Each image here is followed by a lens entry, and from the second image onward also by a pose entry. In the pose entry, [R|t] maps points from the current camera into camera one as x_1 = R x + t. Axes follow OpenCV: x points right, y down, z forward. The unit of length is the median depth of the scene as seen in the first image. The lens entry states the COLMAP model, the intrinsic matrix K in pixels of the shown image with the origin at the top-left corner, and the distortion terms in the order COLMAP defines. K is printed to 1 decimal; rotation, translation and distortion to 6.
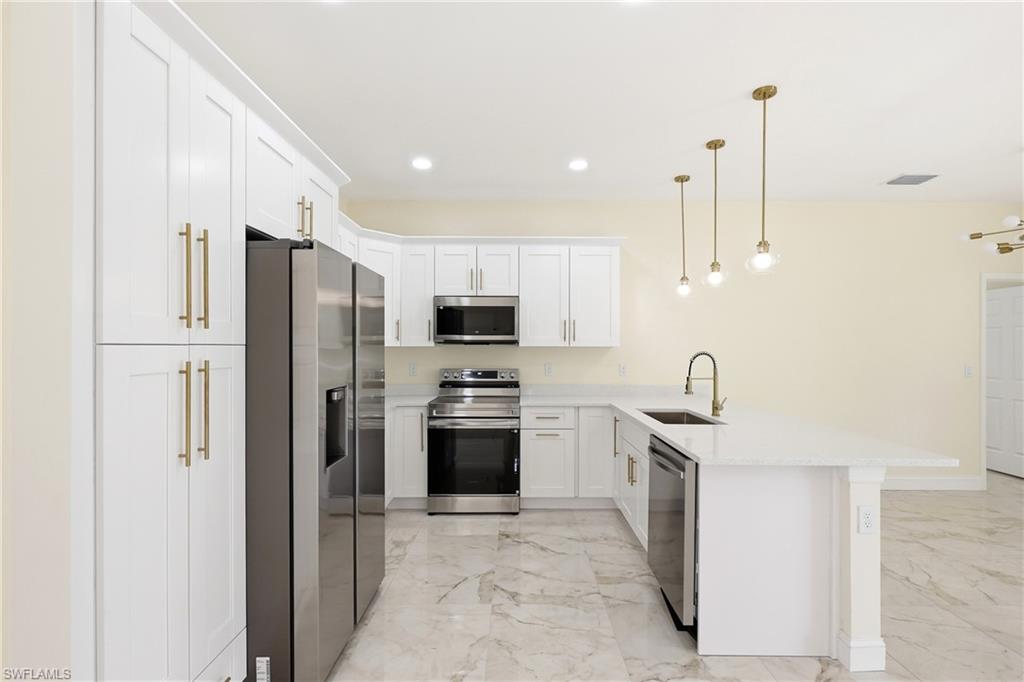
lens RADIAL K [[463.2, 0, 521.2], [0, 463.2, 346.1], [0, 0, 1]] dist [0.000641, 0.000580]
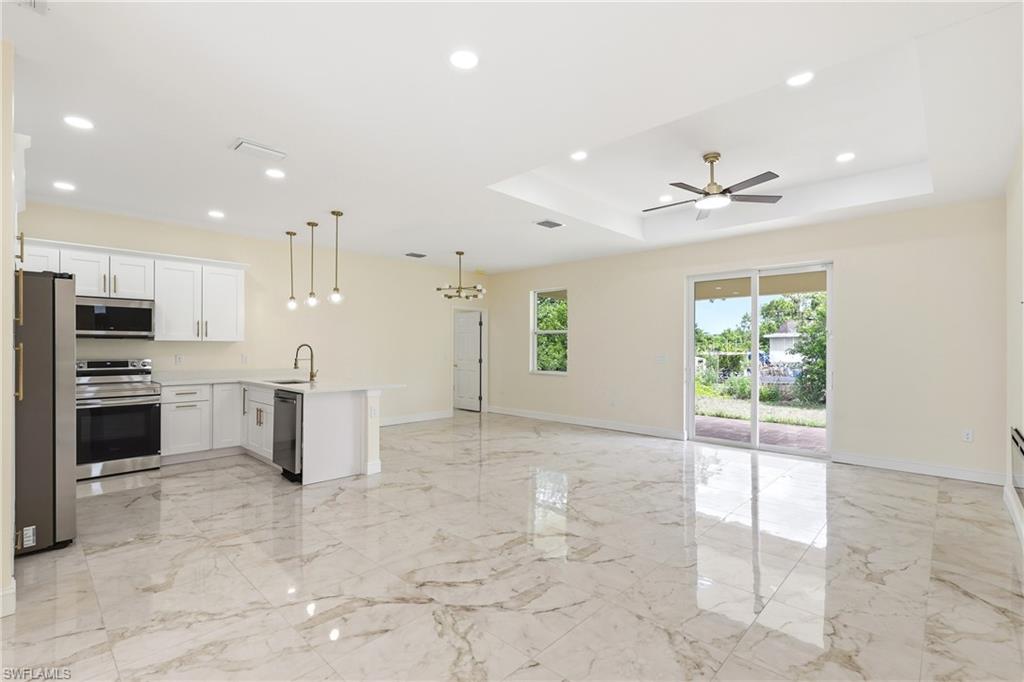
lens RADIAL K [[463.2, 0, 515.4], [0, 463.2, 345.4], [0, 0, 1]] dist [0.000641, 0.000580]
pose [[0.692311, 0.002415, 0.721595, -0.301429], [-0.002591, 0.999996, -0.000860, 0.016525], [-0.721595, -0.001274, 0.692314, -0.741356]]
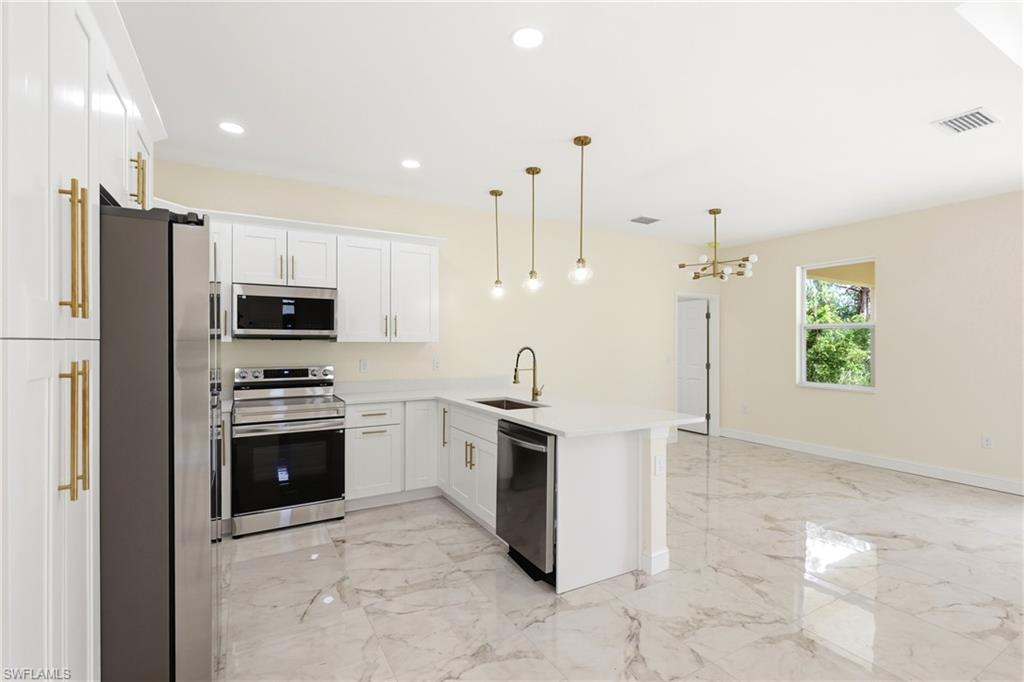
lens RADIAL K [[466.8, 0, 516.3], [0, 466.8, 341.4], [0, 0, 1]] dist [0.003511, 0.000153]
pose [[0.868174, 0.001420, 0.496258, -0.206545], [-0.001154, 0.999999, -0.000842, 0.000059], [-0.496259, 0.000159, 0.868174, -0.010548]]
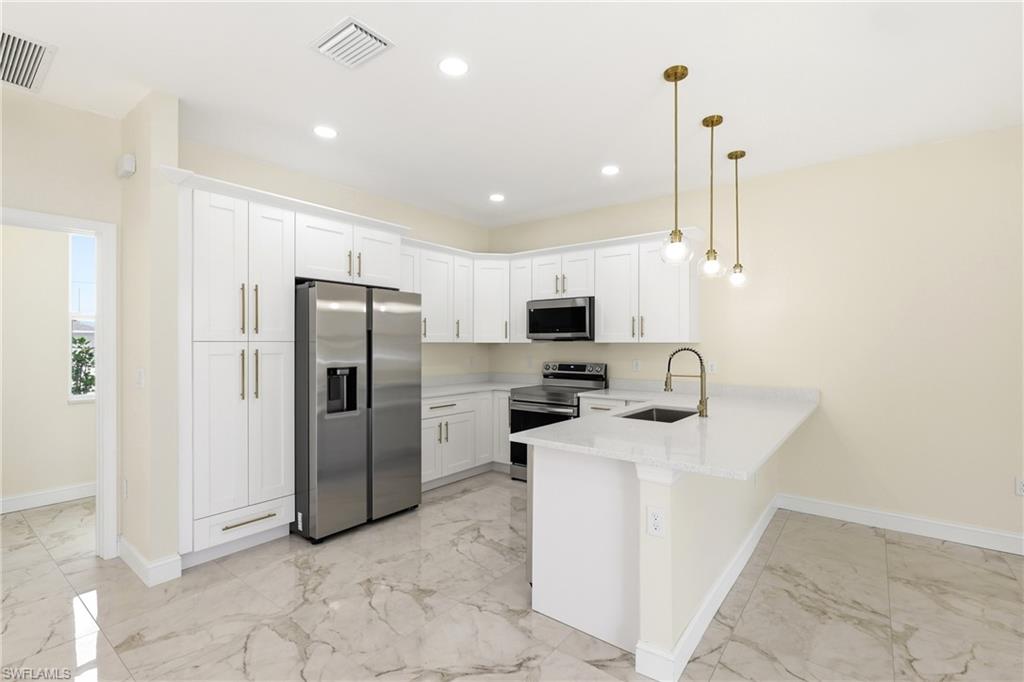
lens RADIAL K [[463.2, 0, 526.6], [0, 463.2, 343.5], [0, 0, 1]] dist [0.000641, 0.000580]
pose [[0.796074, -0.002281, -0.605195, 0.681632], [0.002163, 0.999997, -0.000924, 0.004527], [0.605196, -0.000574, 0.796076, 0.048185]]
